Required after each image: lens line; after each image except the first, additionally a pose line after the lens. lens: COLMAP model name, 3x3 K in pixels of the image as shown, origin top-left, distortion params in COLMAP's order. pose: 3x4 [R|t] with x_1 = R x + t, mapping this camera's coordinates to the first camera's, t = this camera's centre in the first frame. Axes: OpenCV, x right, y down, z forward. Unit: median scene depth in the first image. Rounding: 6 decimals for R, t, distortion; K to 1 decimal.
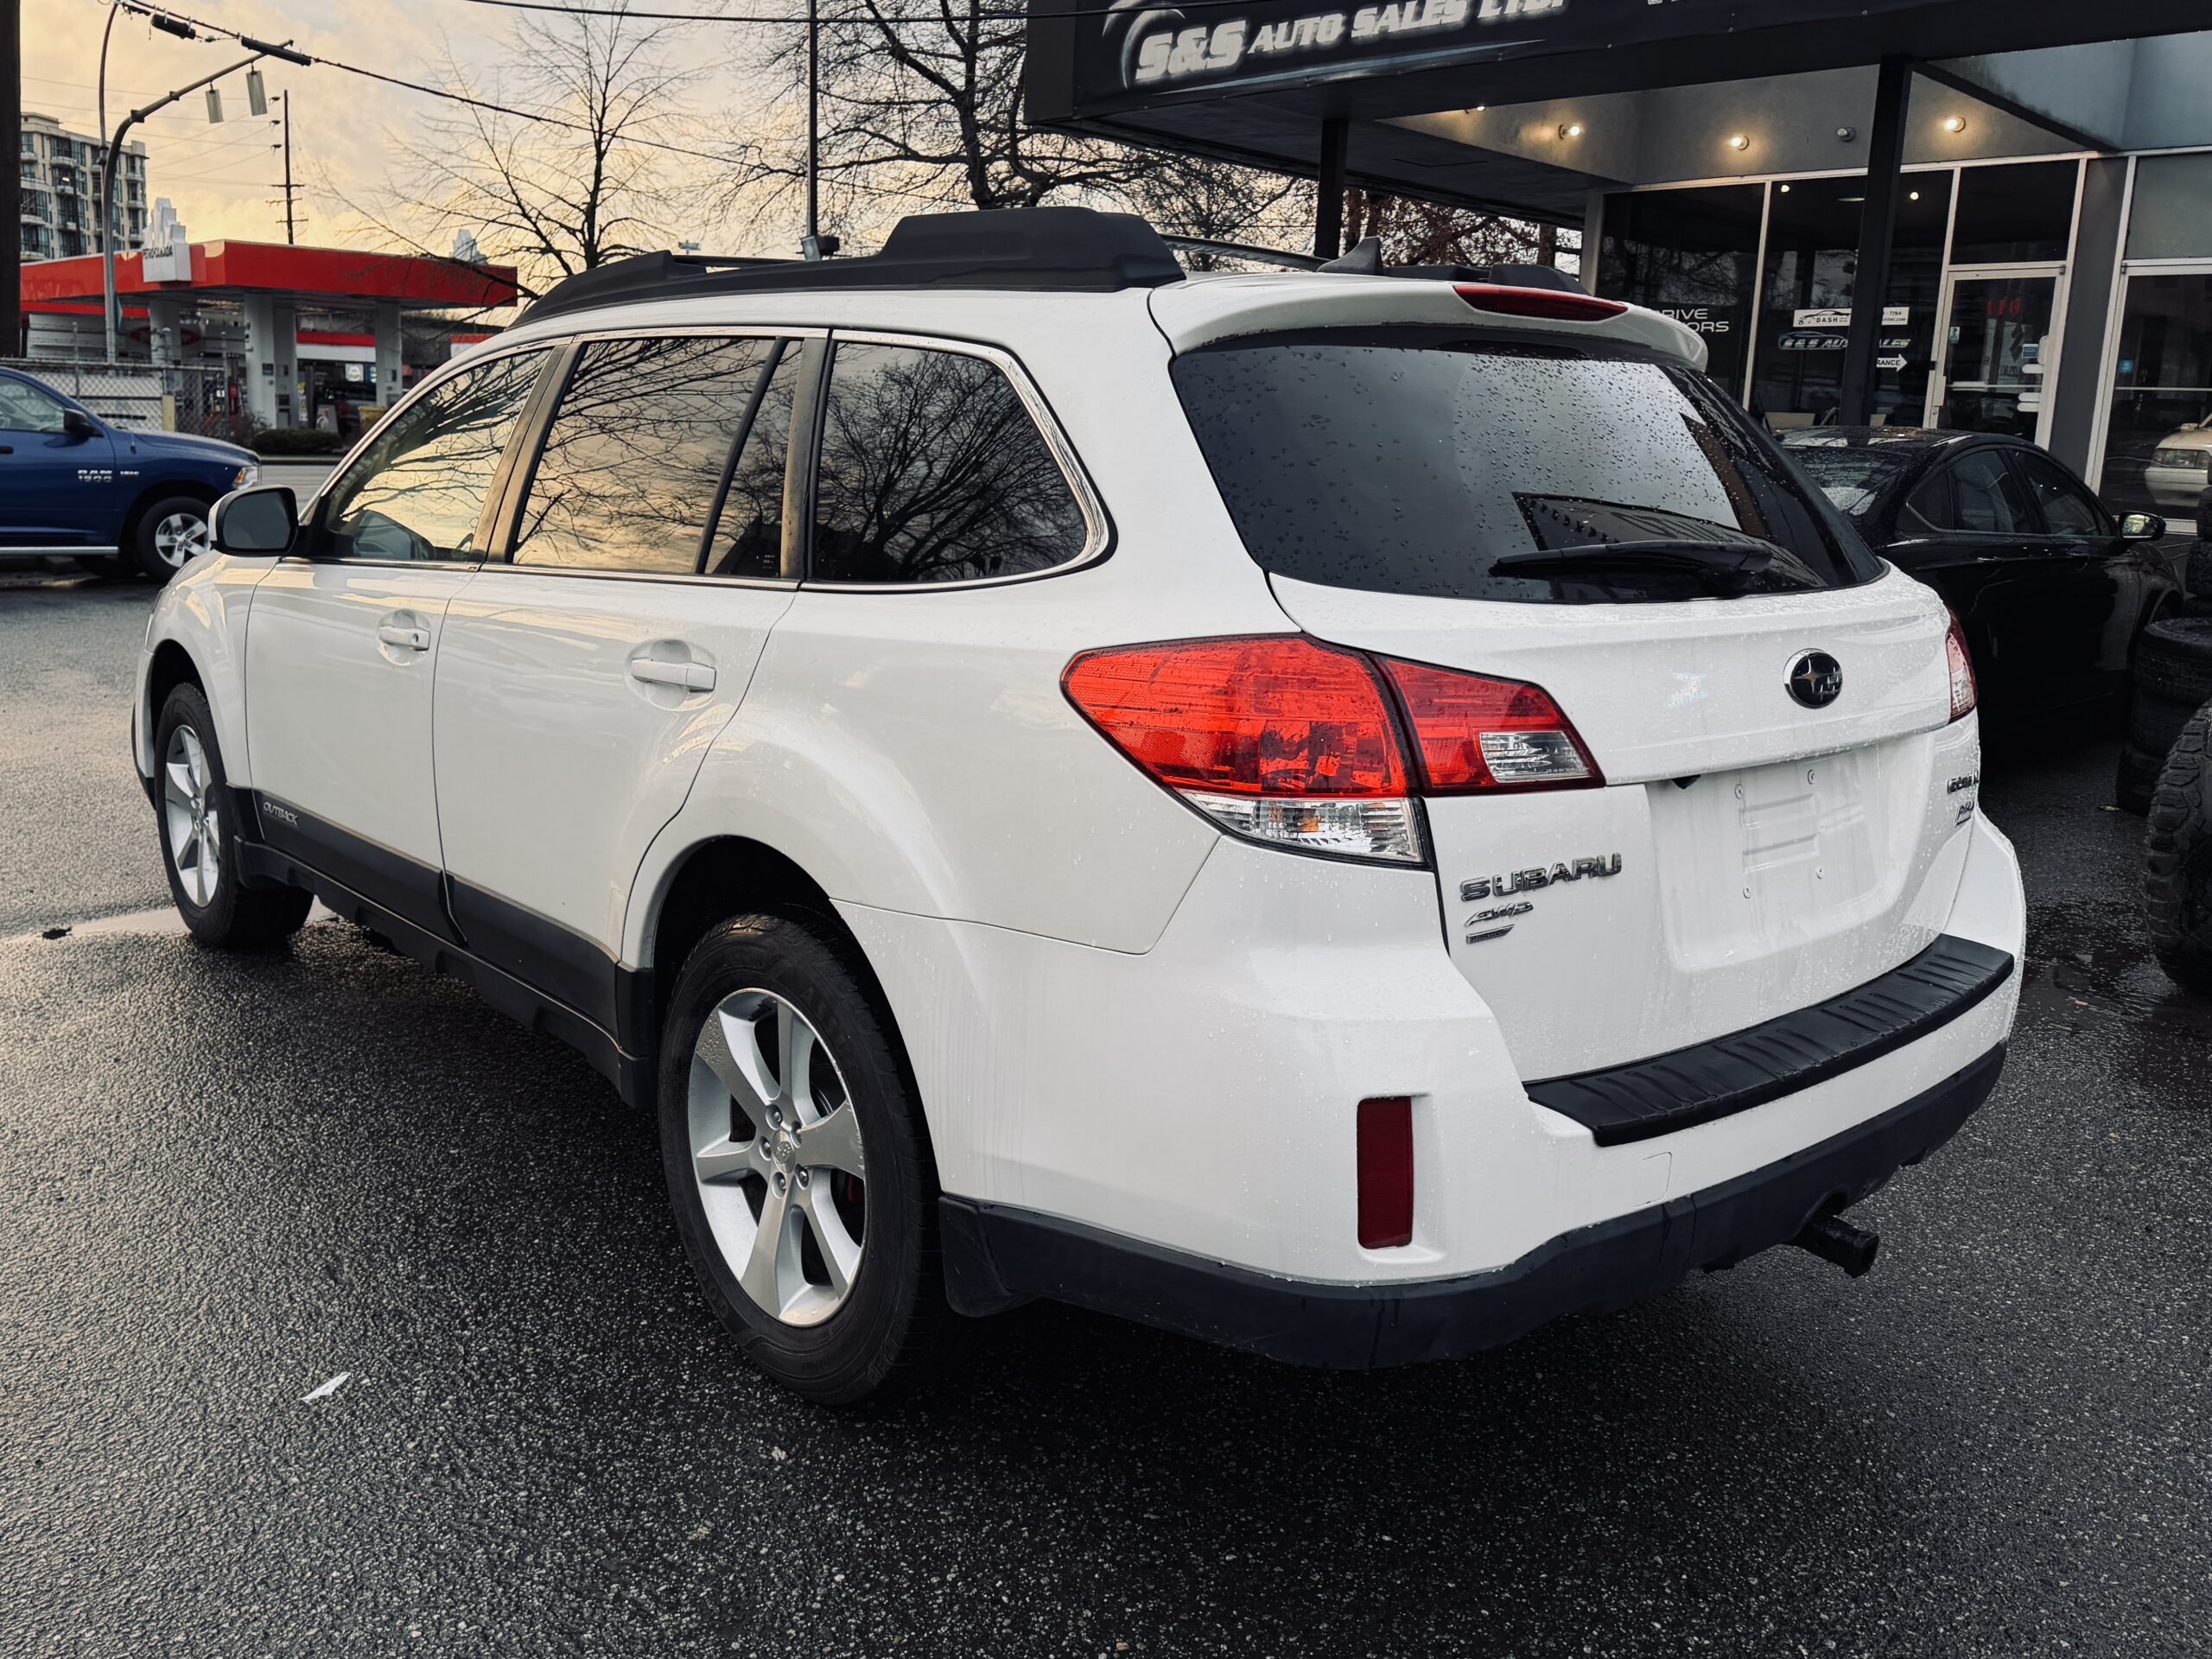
lens RADIAL K [[1769.2, 0, 1106.1], [0, 1769.2, 751.4], [0, 0, 1]] dist [0.061095, -0.101308]
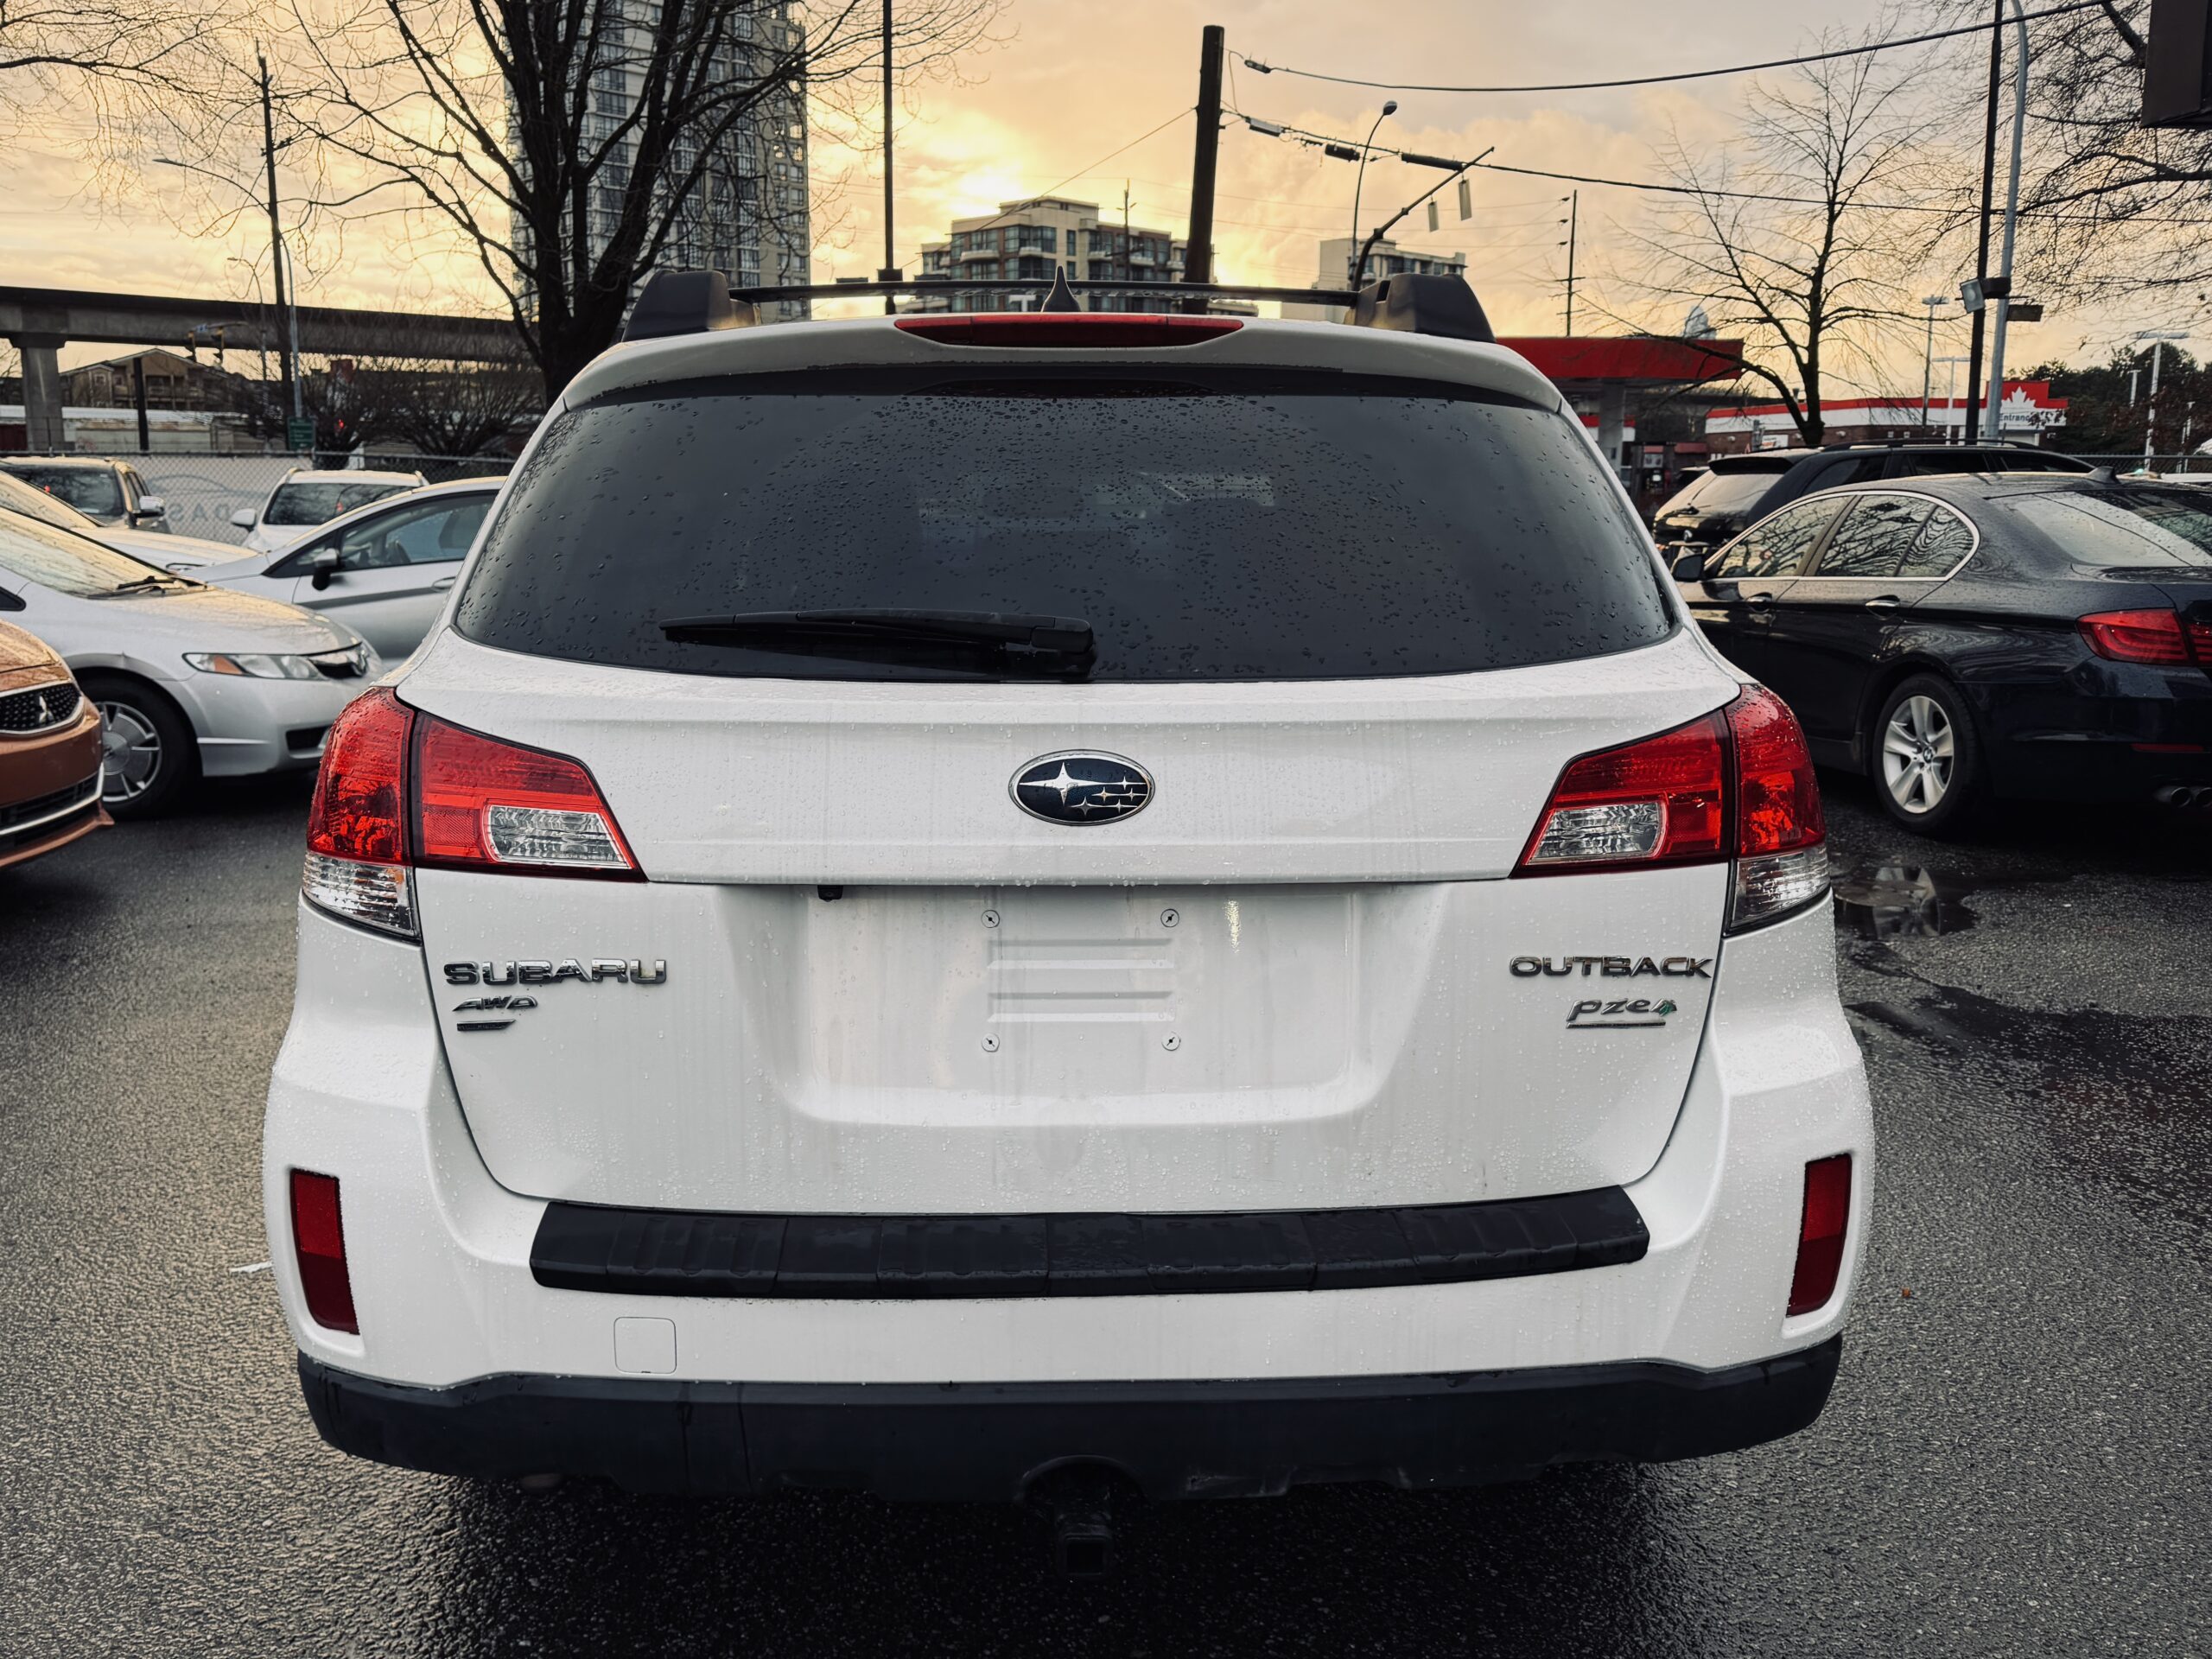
lens RADIAL K [[1752.6, 0, 1138.2], [0, 1752.6, 784.0], [0, 0, 1]] dist [0.141371, -0.243913]
pose [[0.793492, 0.078181, -0.603538, 0.715676], [-0.091200, 0.995791, 0.009089, -0.042078], [0.601709, 0.047831, 0.797282, 0.321792]]
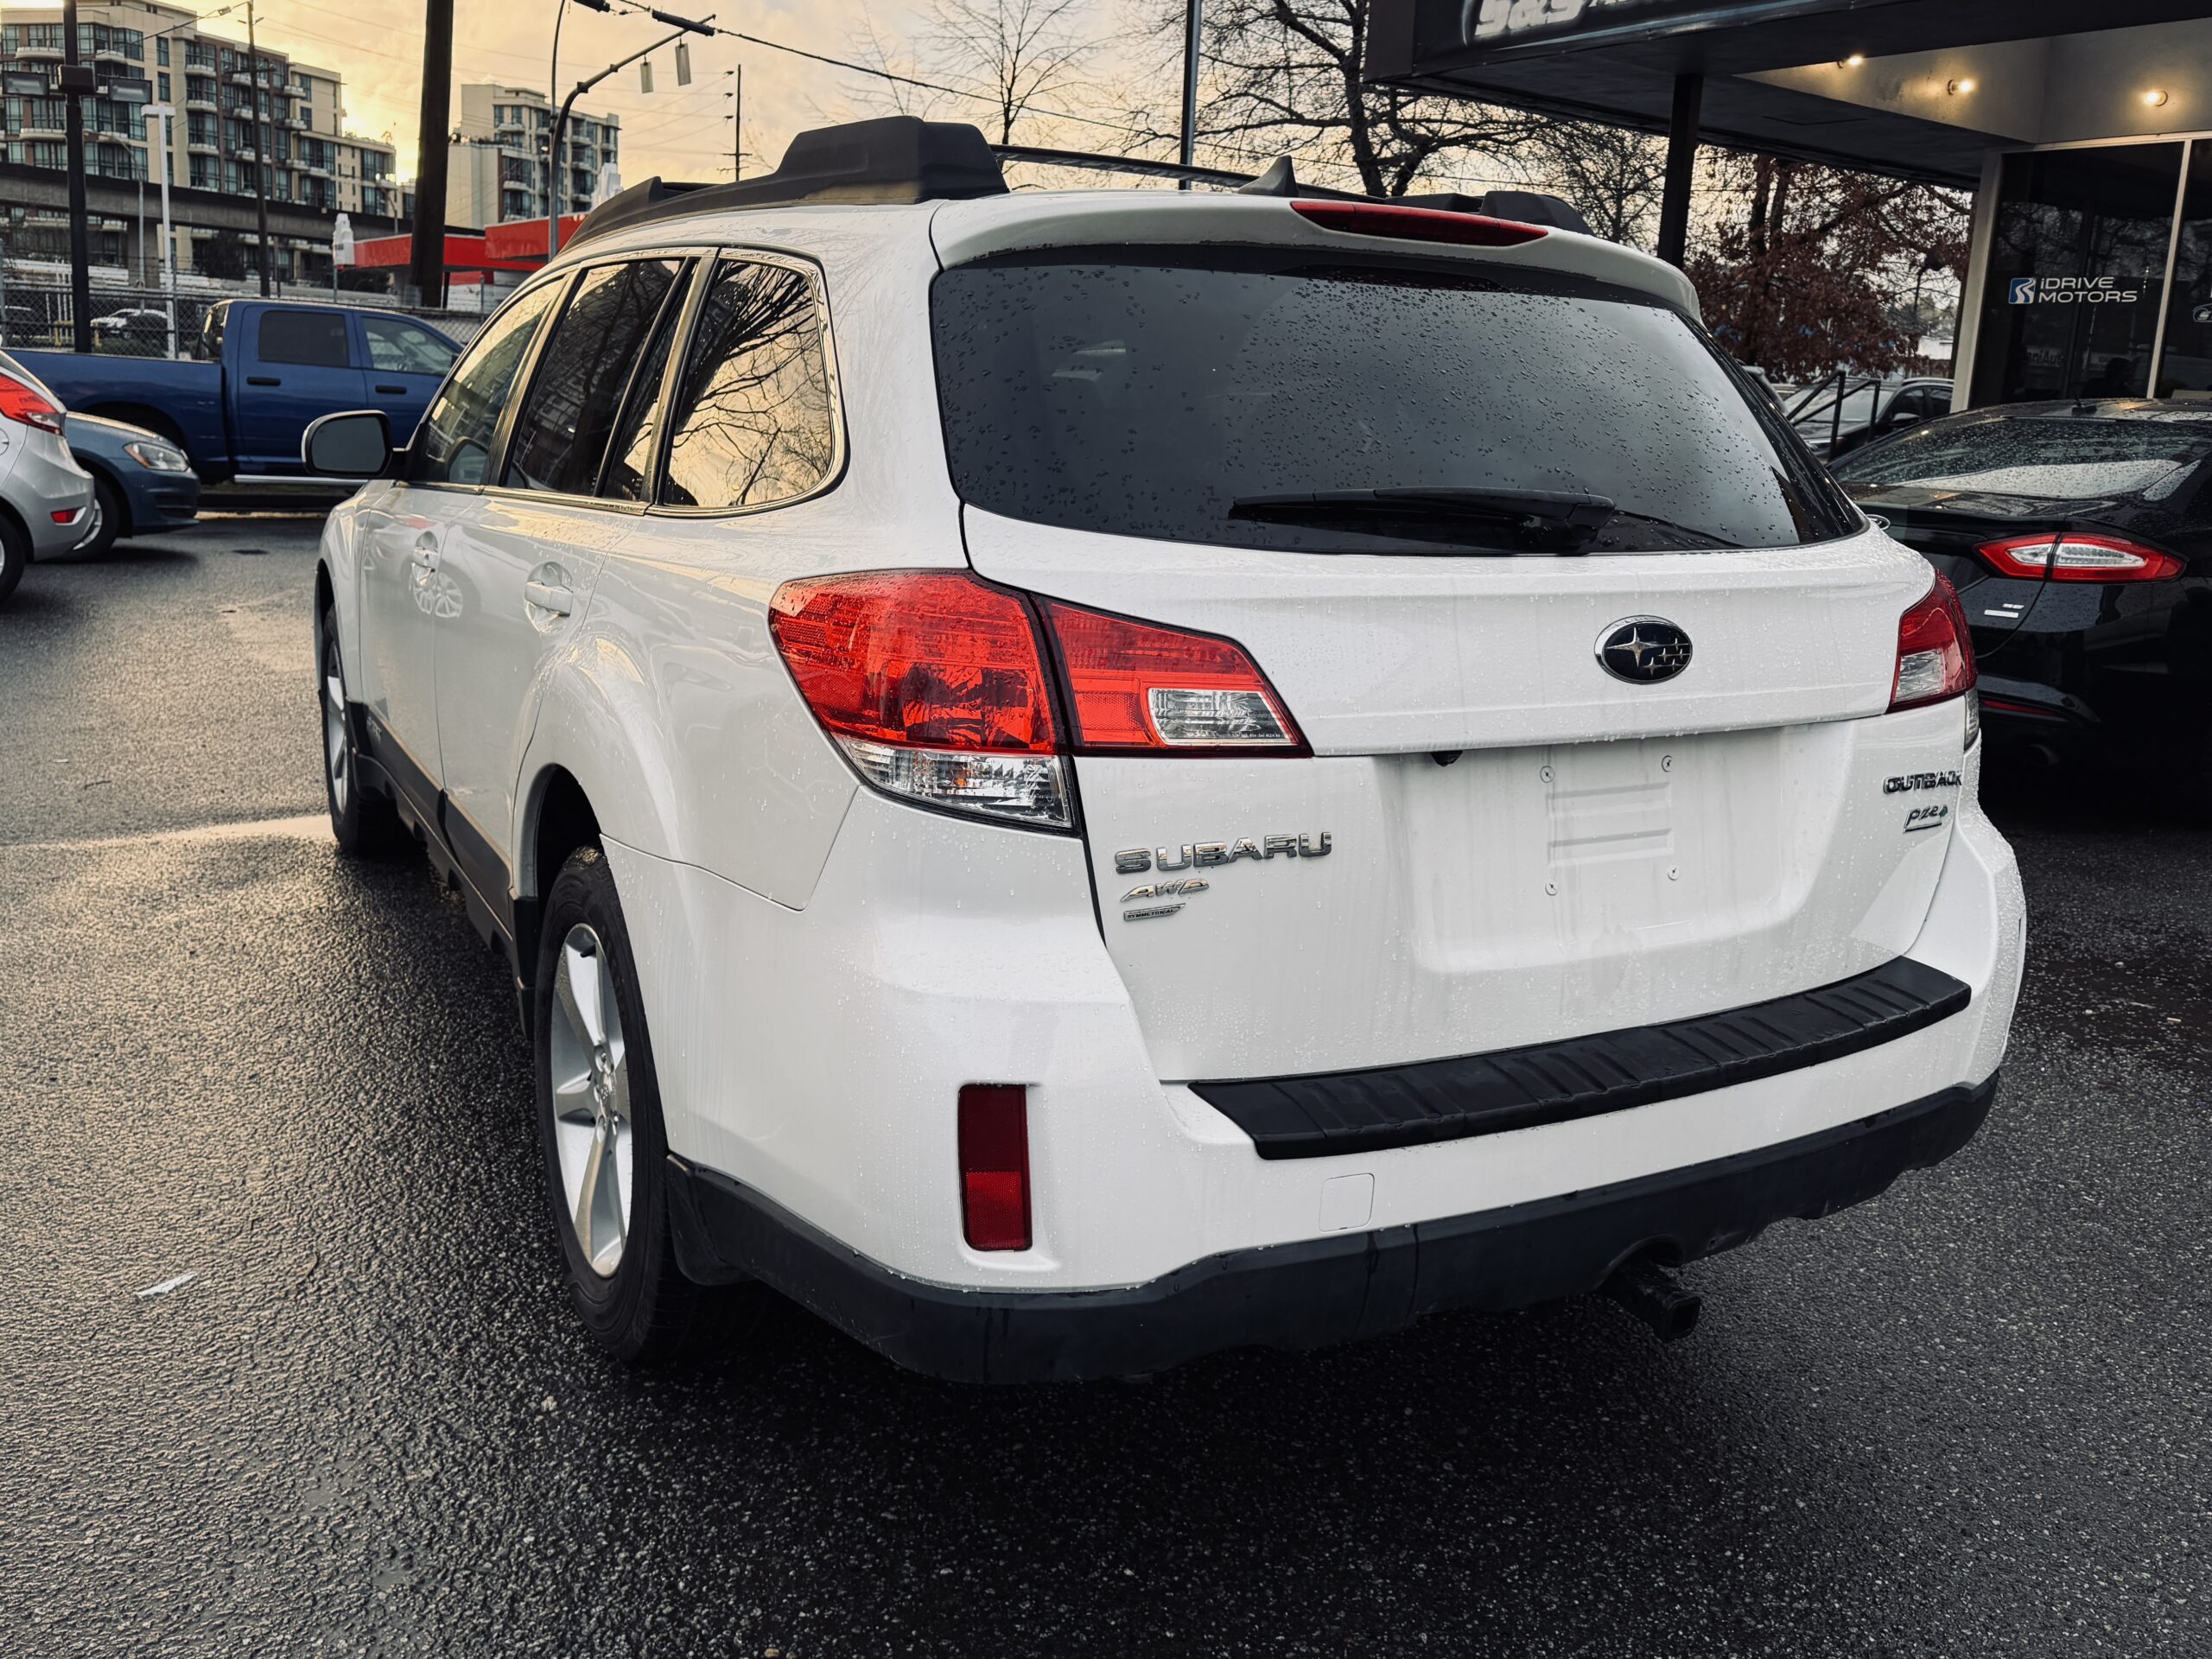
lens RADIAL K [[1787.5, 0, 1193.2], [0, 1787.5, 696.3], [0, 0, 1]] dist [0.008320, -0.003956]
pose [[0.984832, 0.048264, -0.166662, 0.265156], [-0.050311, 0.998701, -0.008075, -0.000017], [0.166055, 0.016337, 0.985981, 0.077889]]
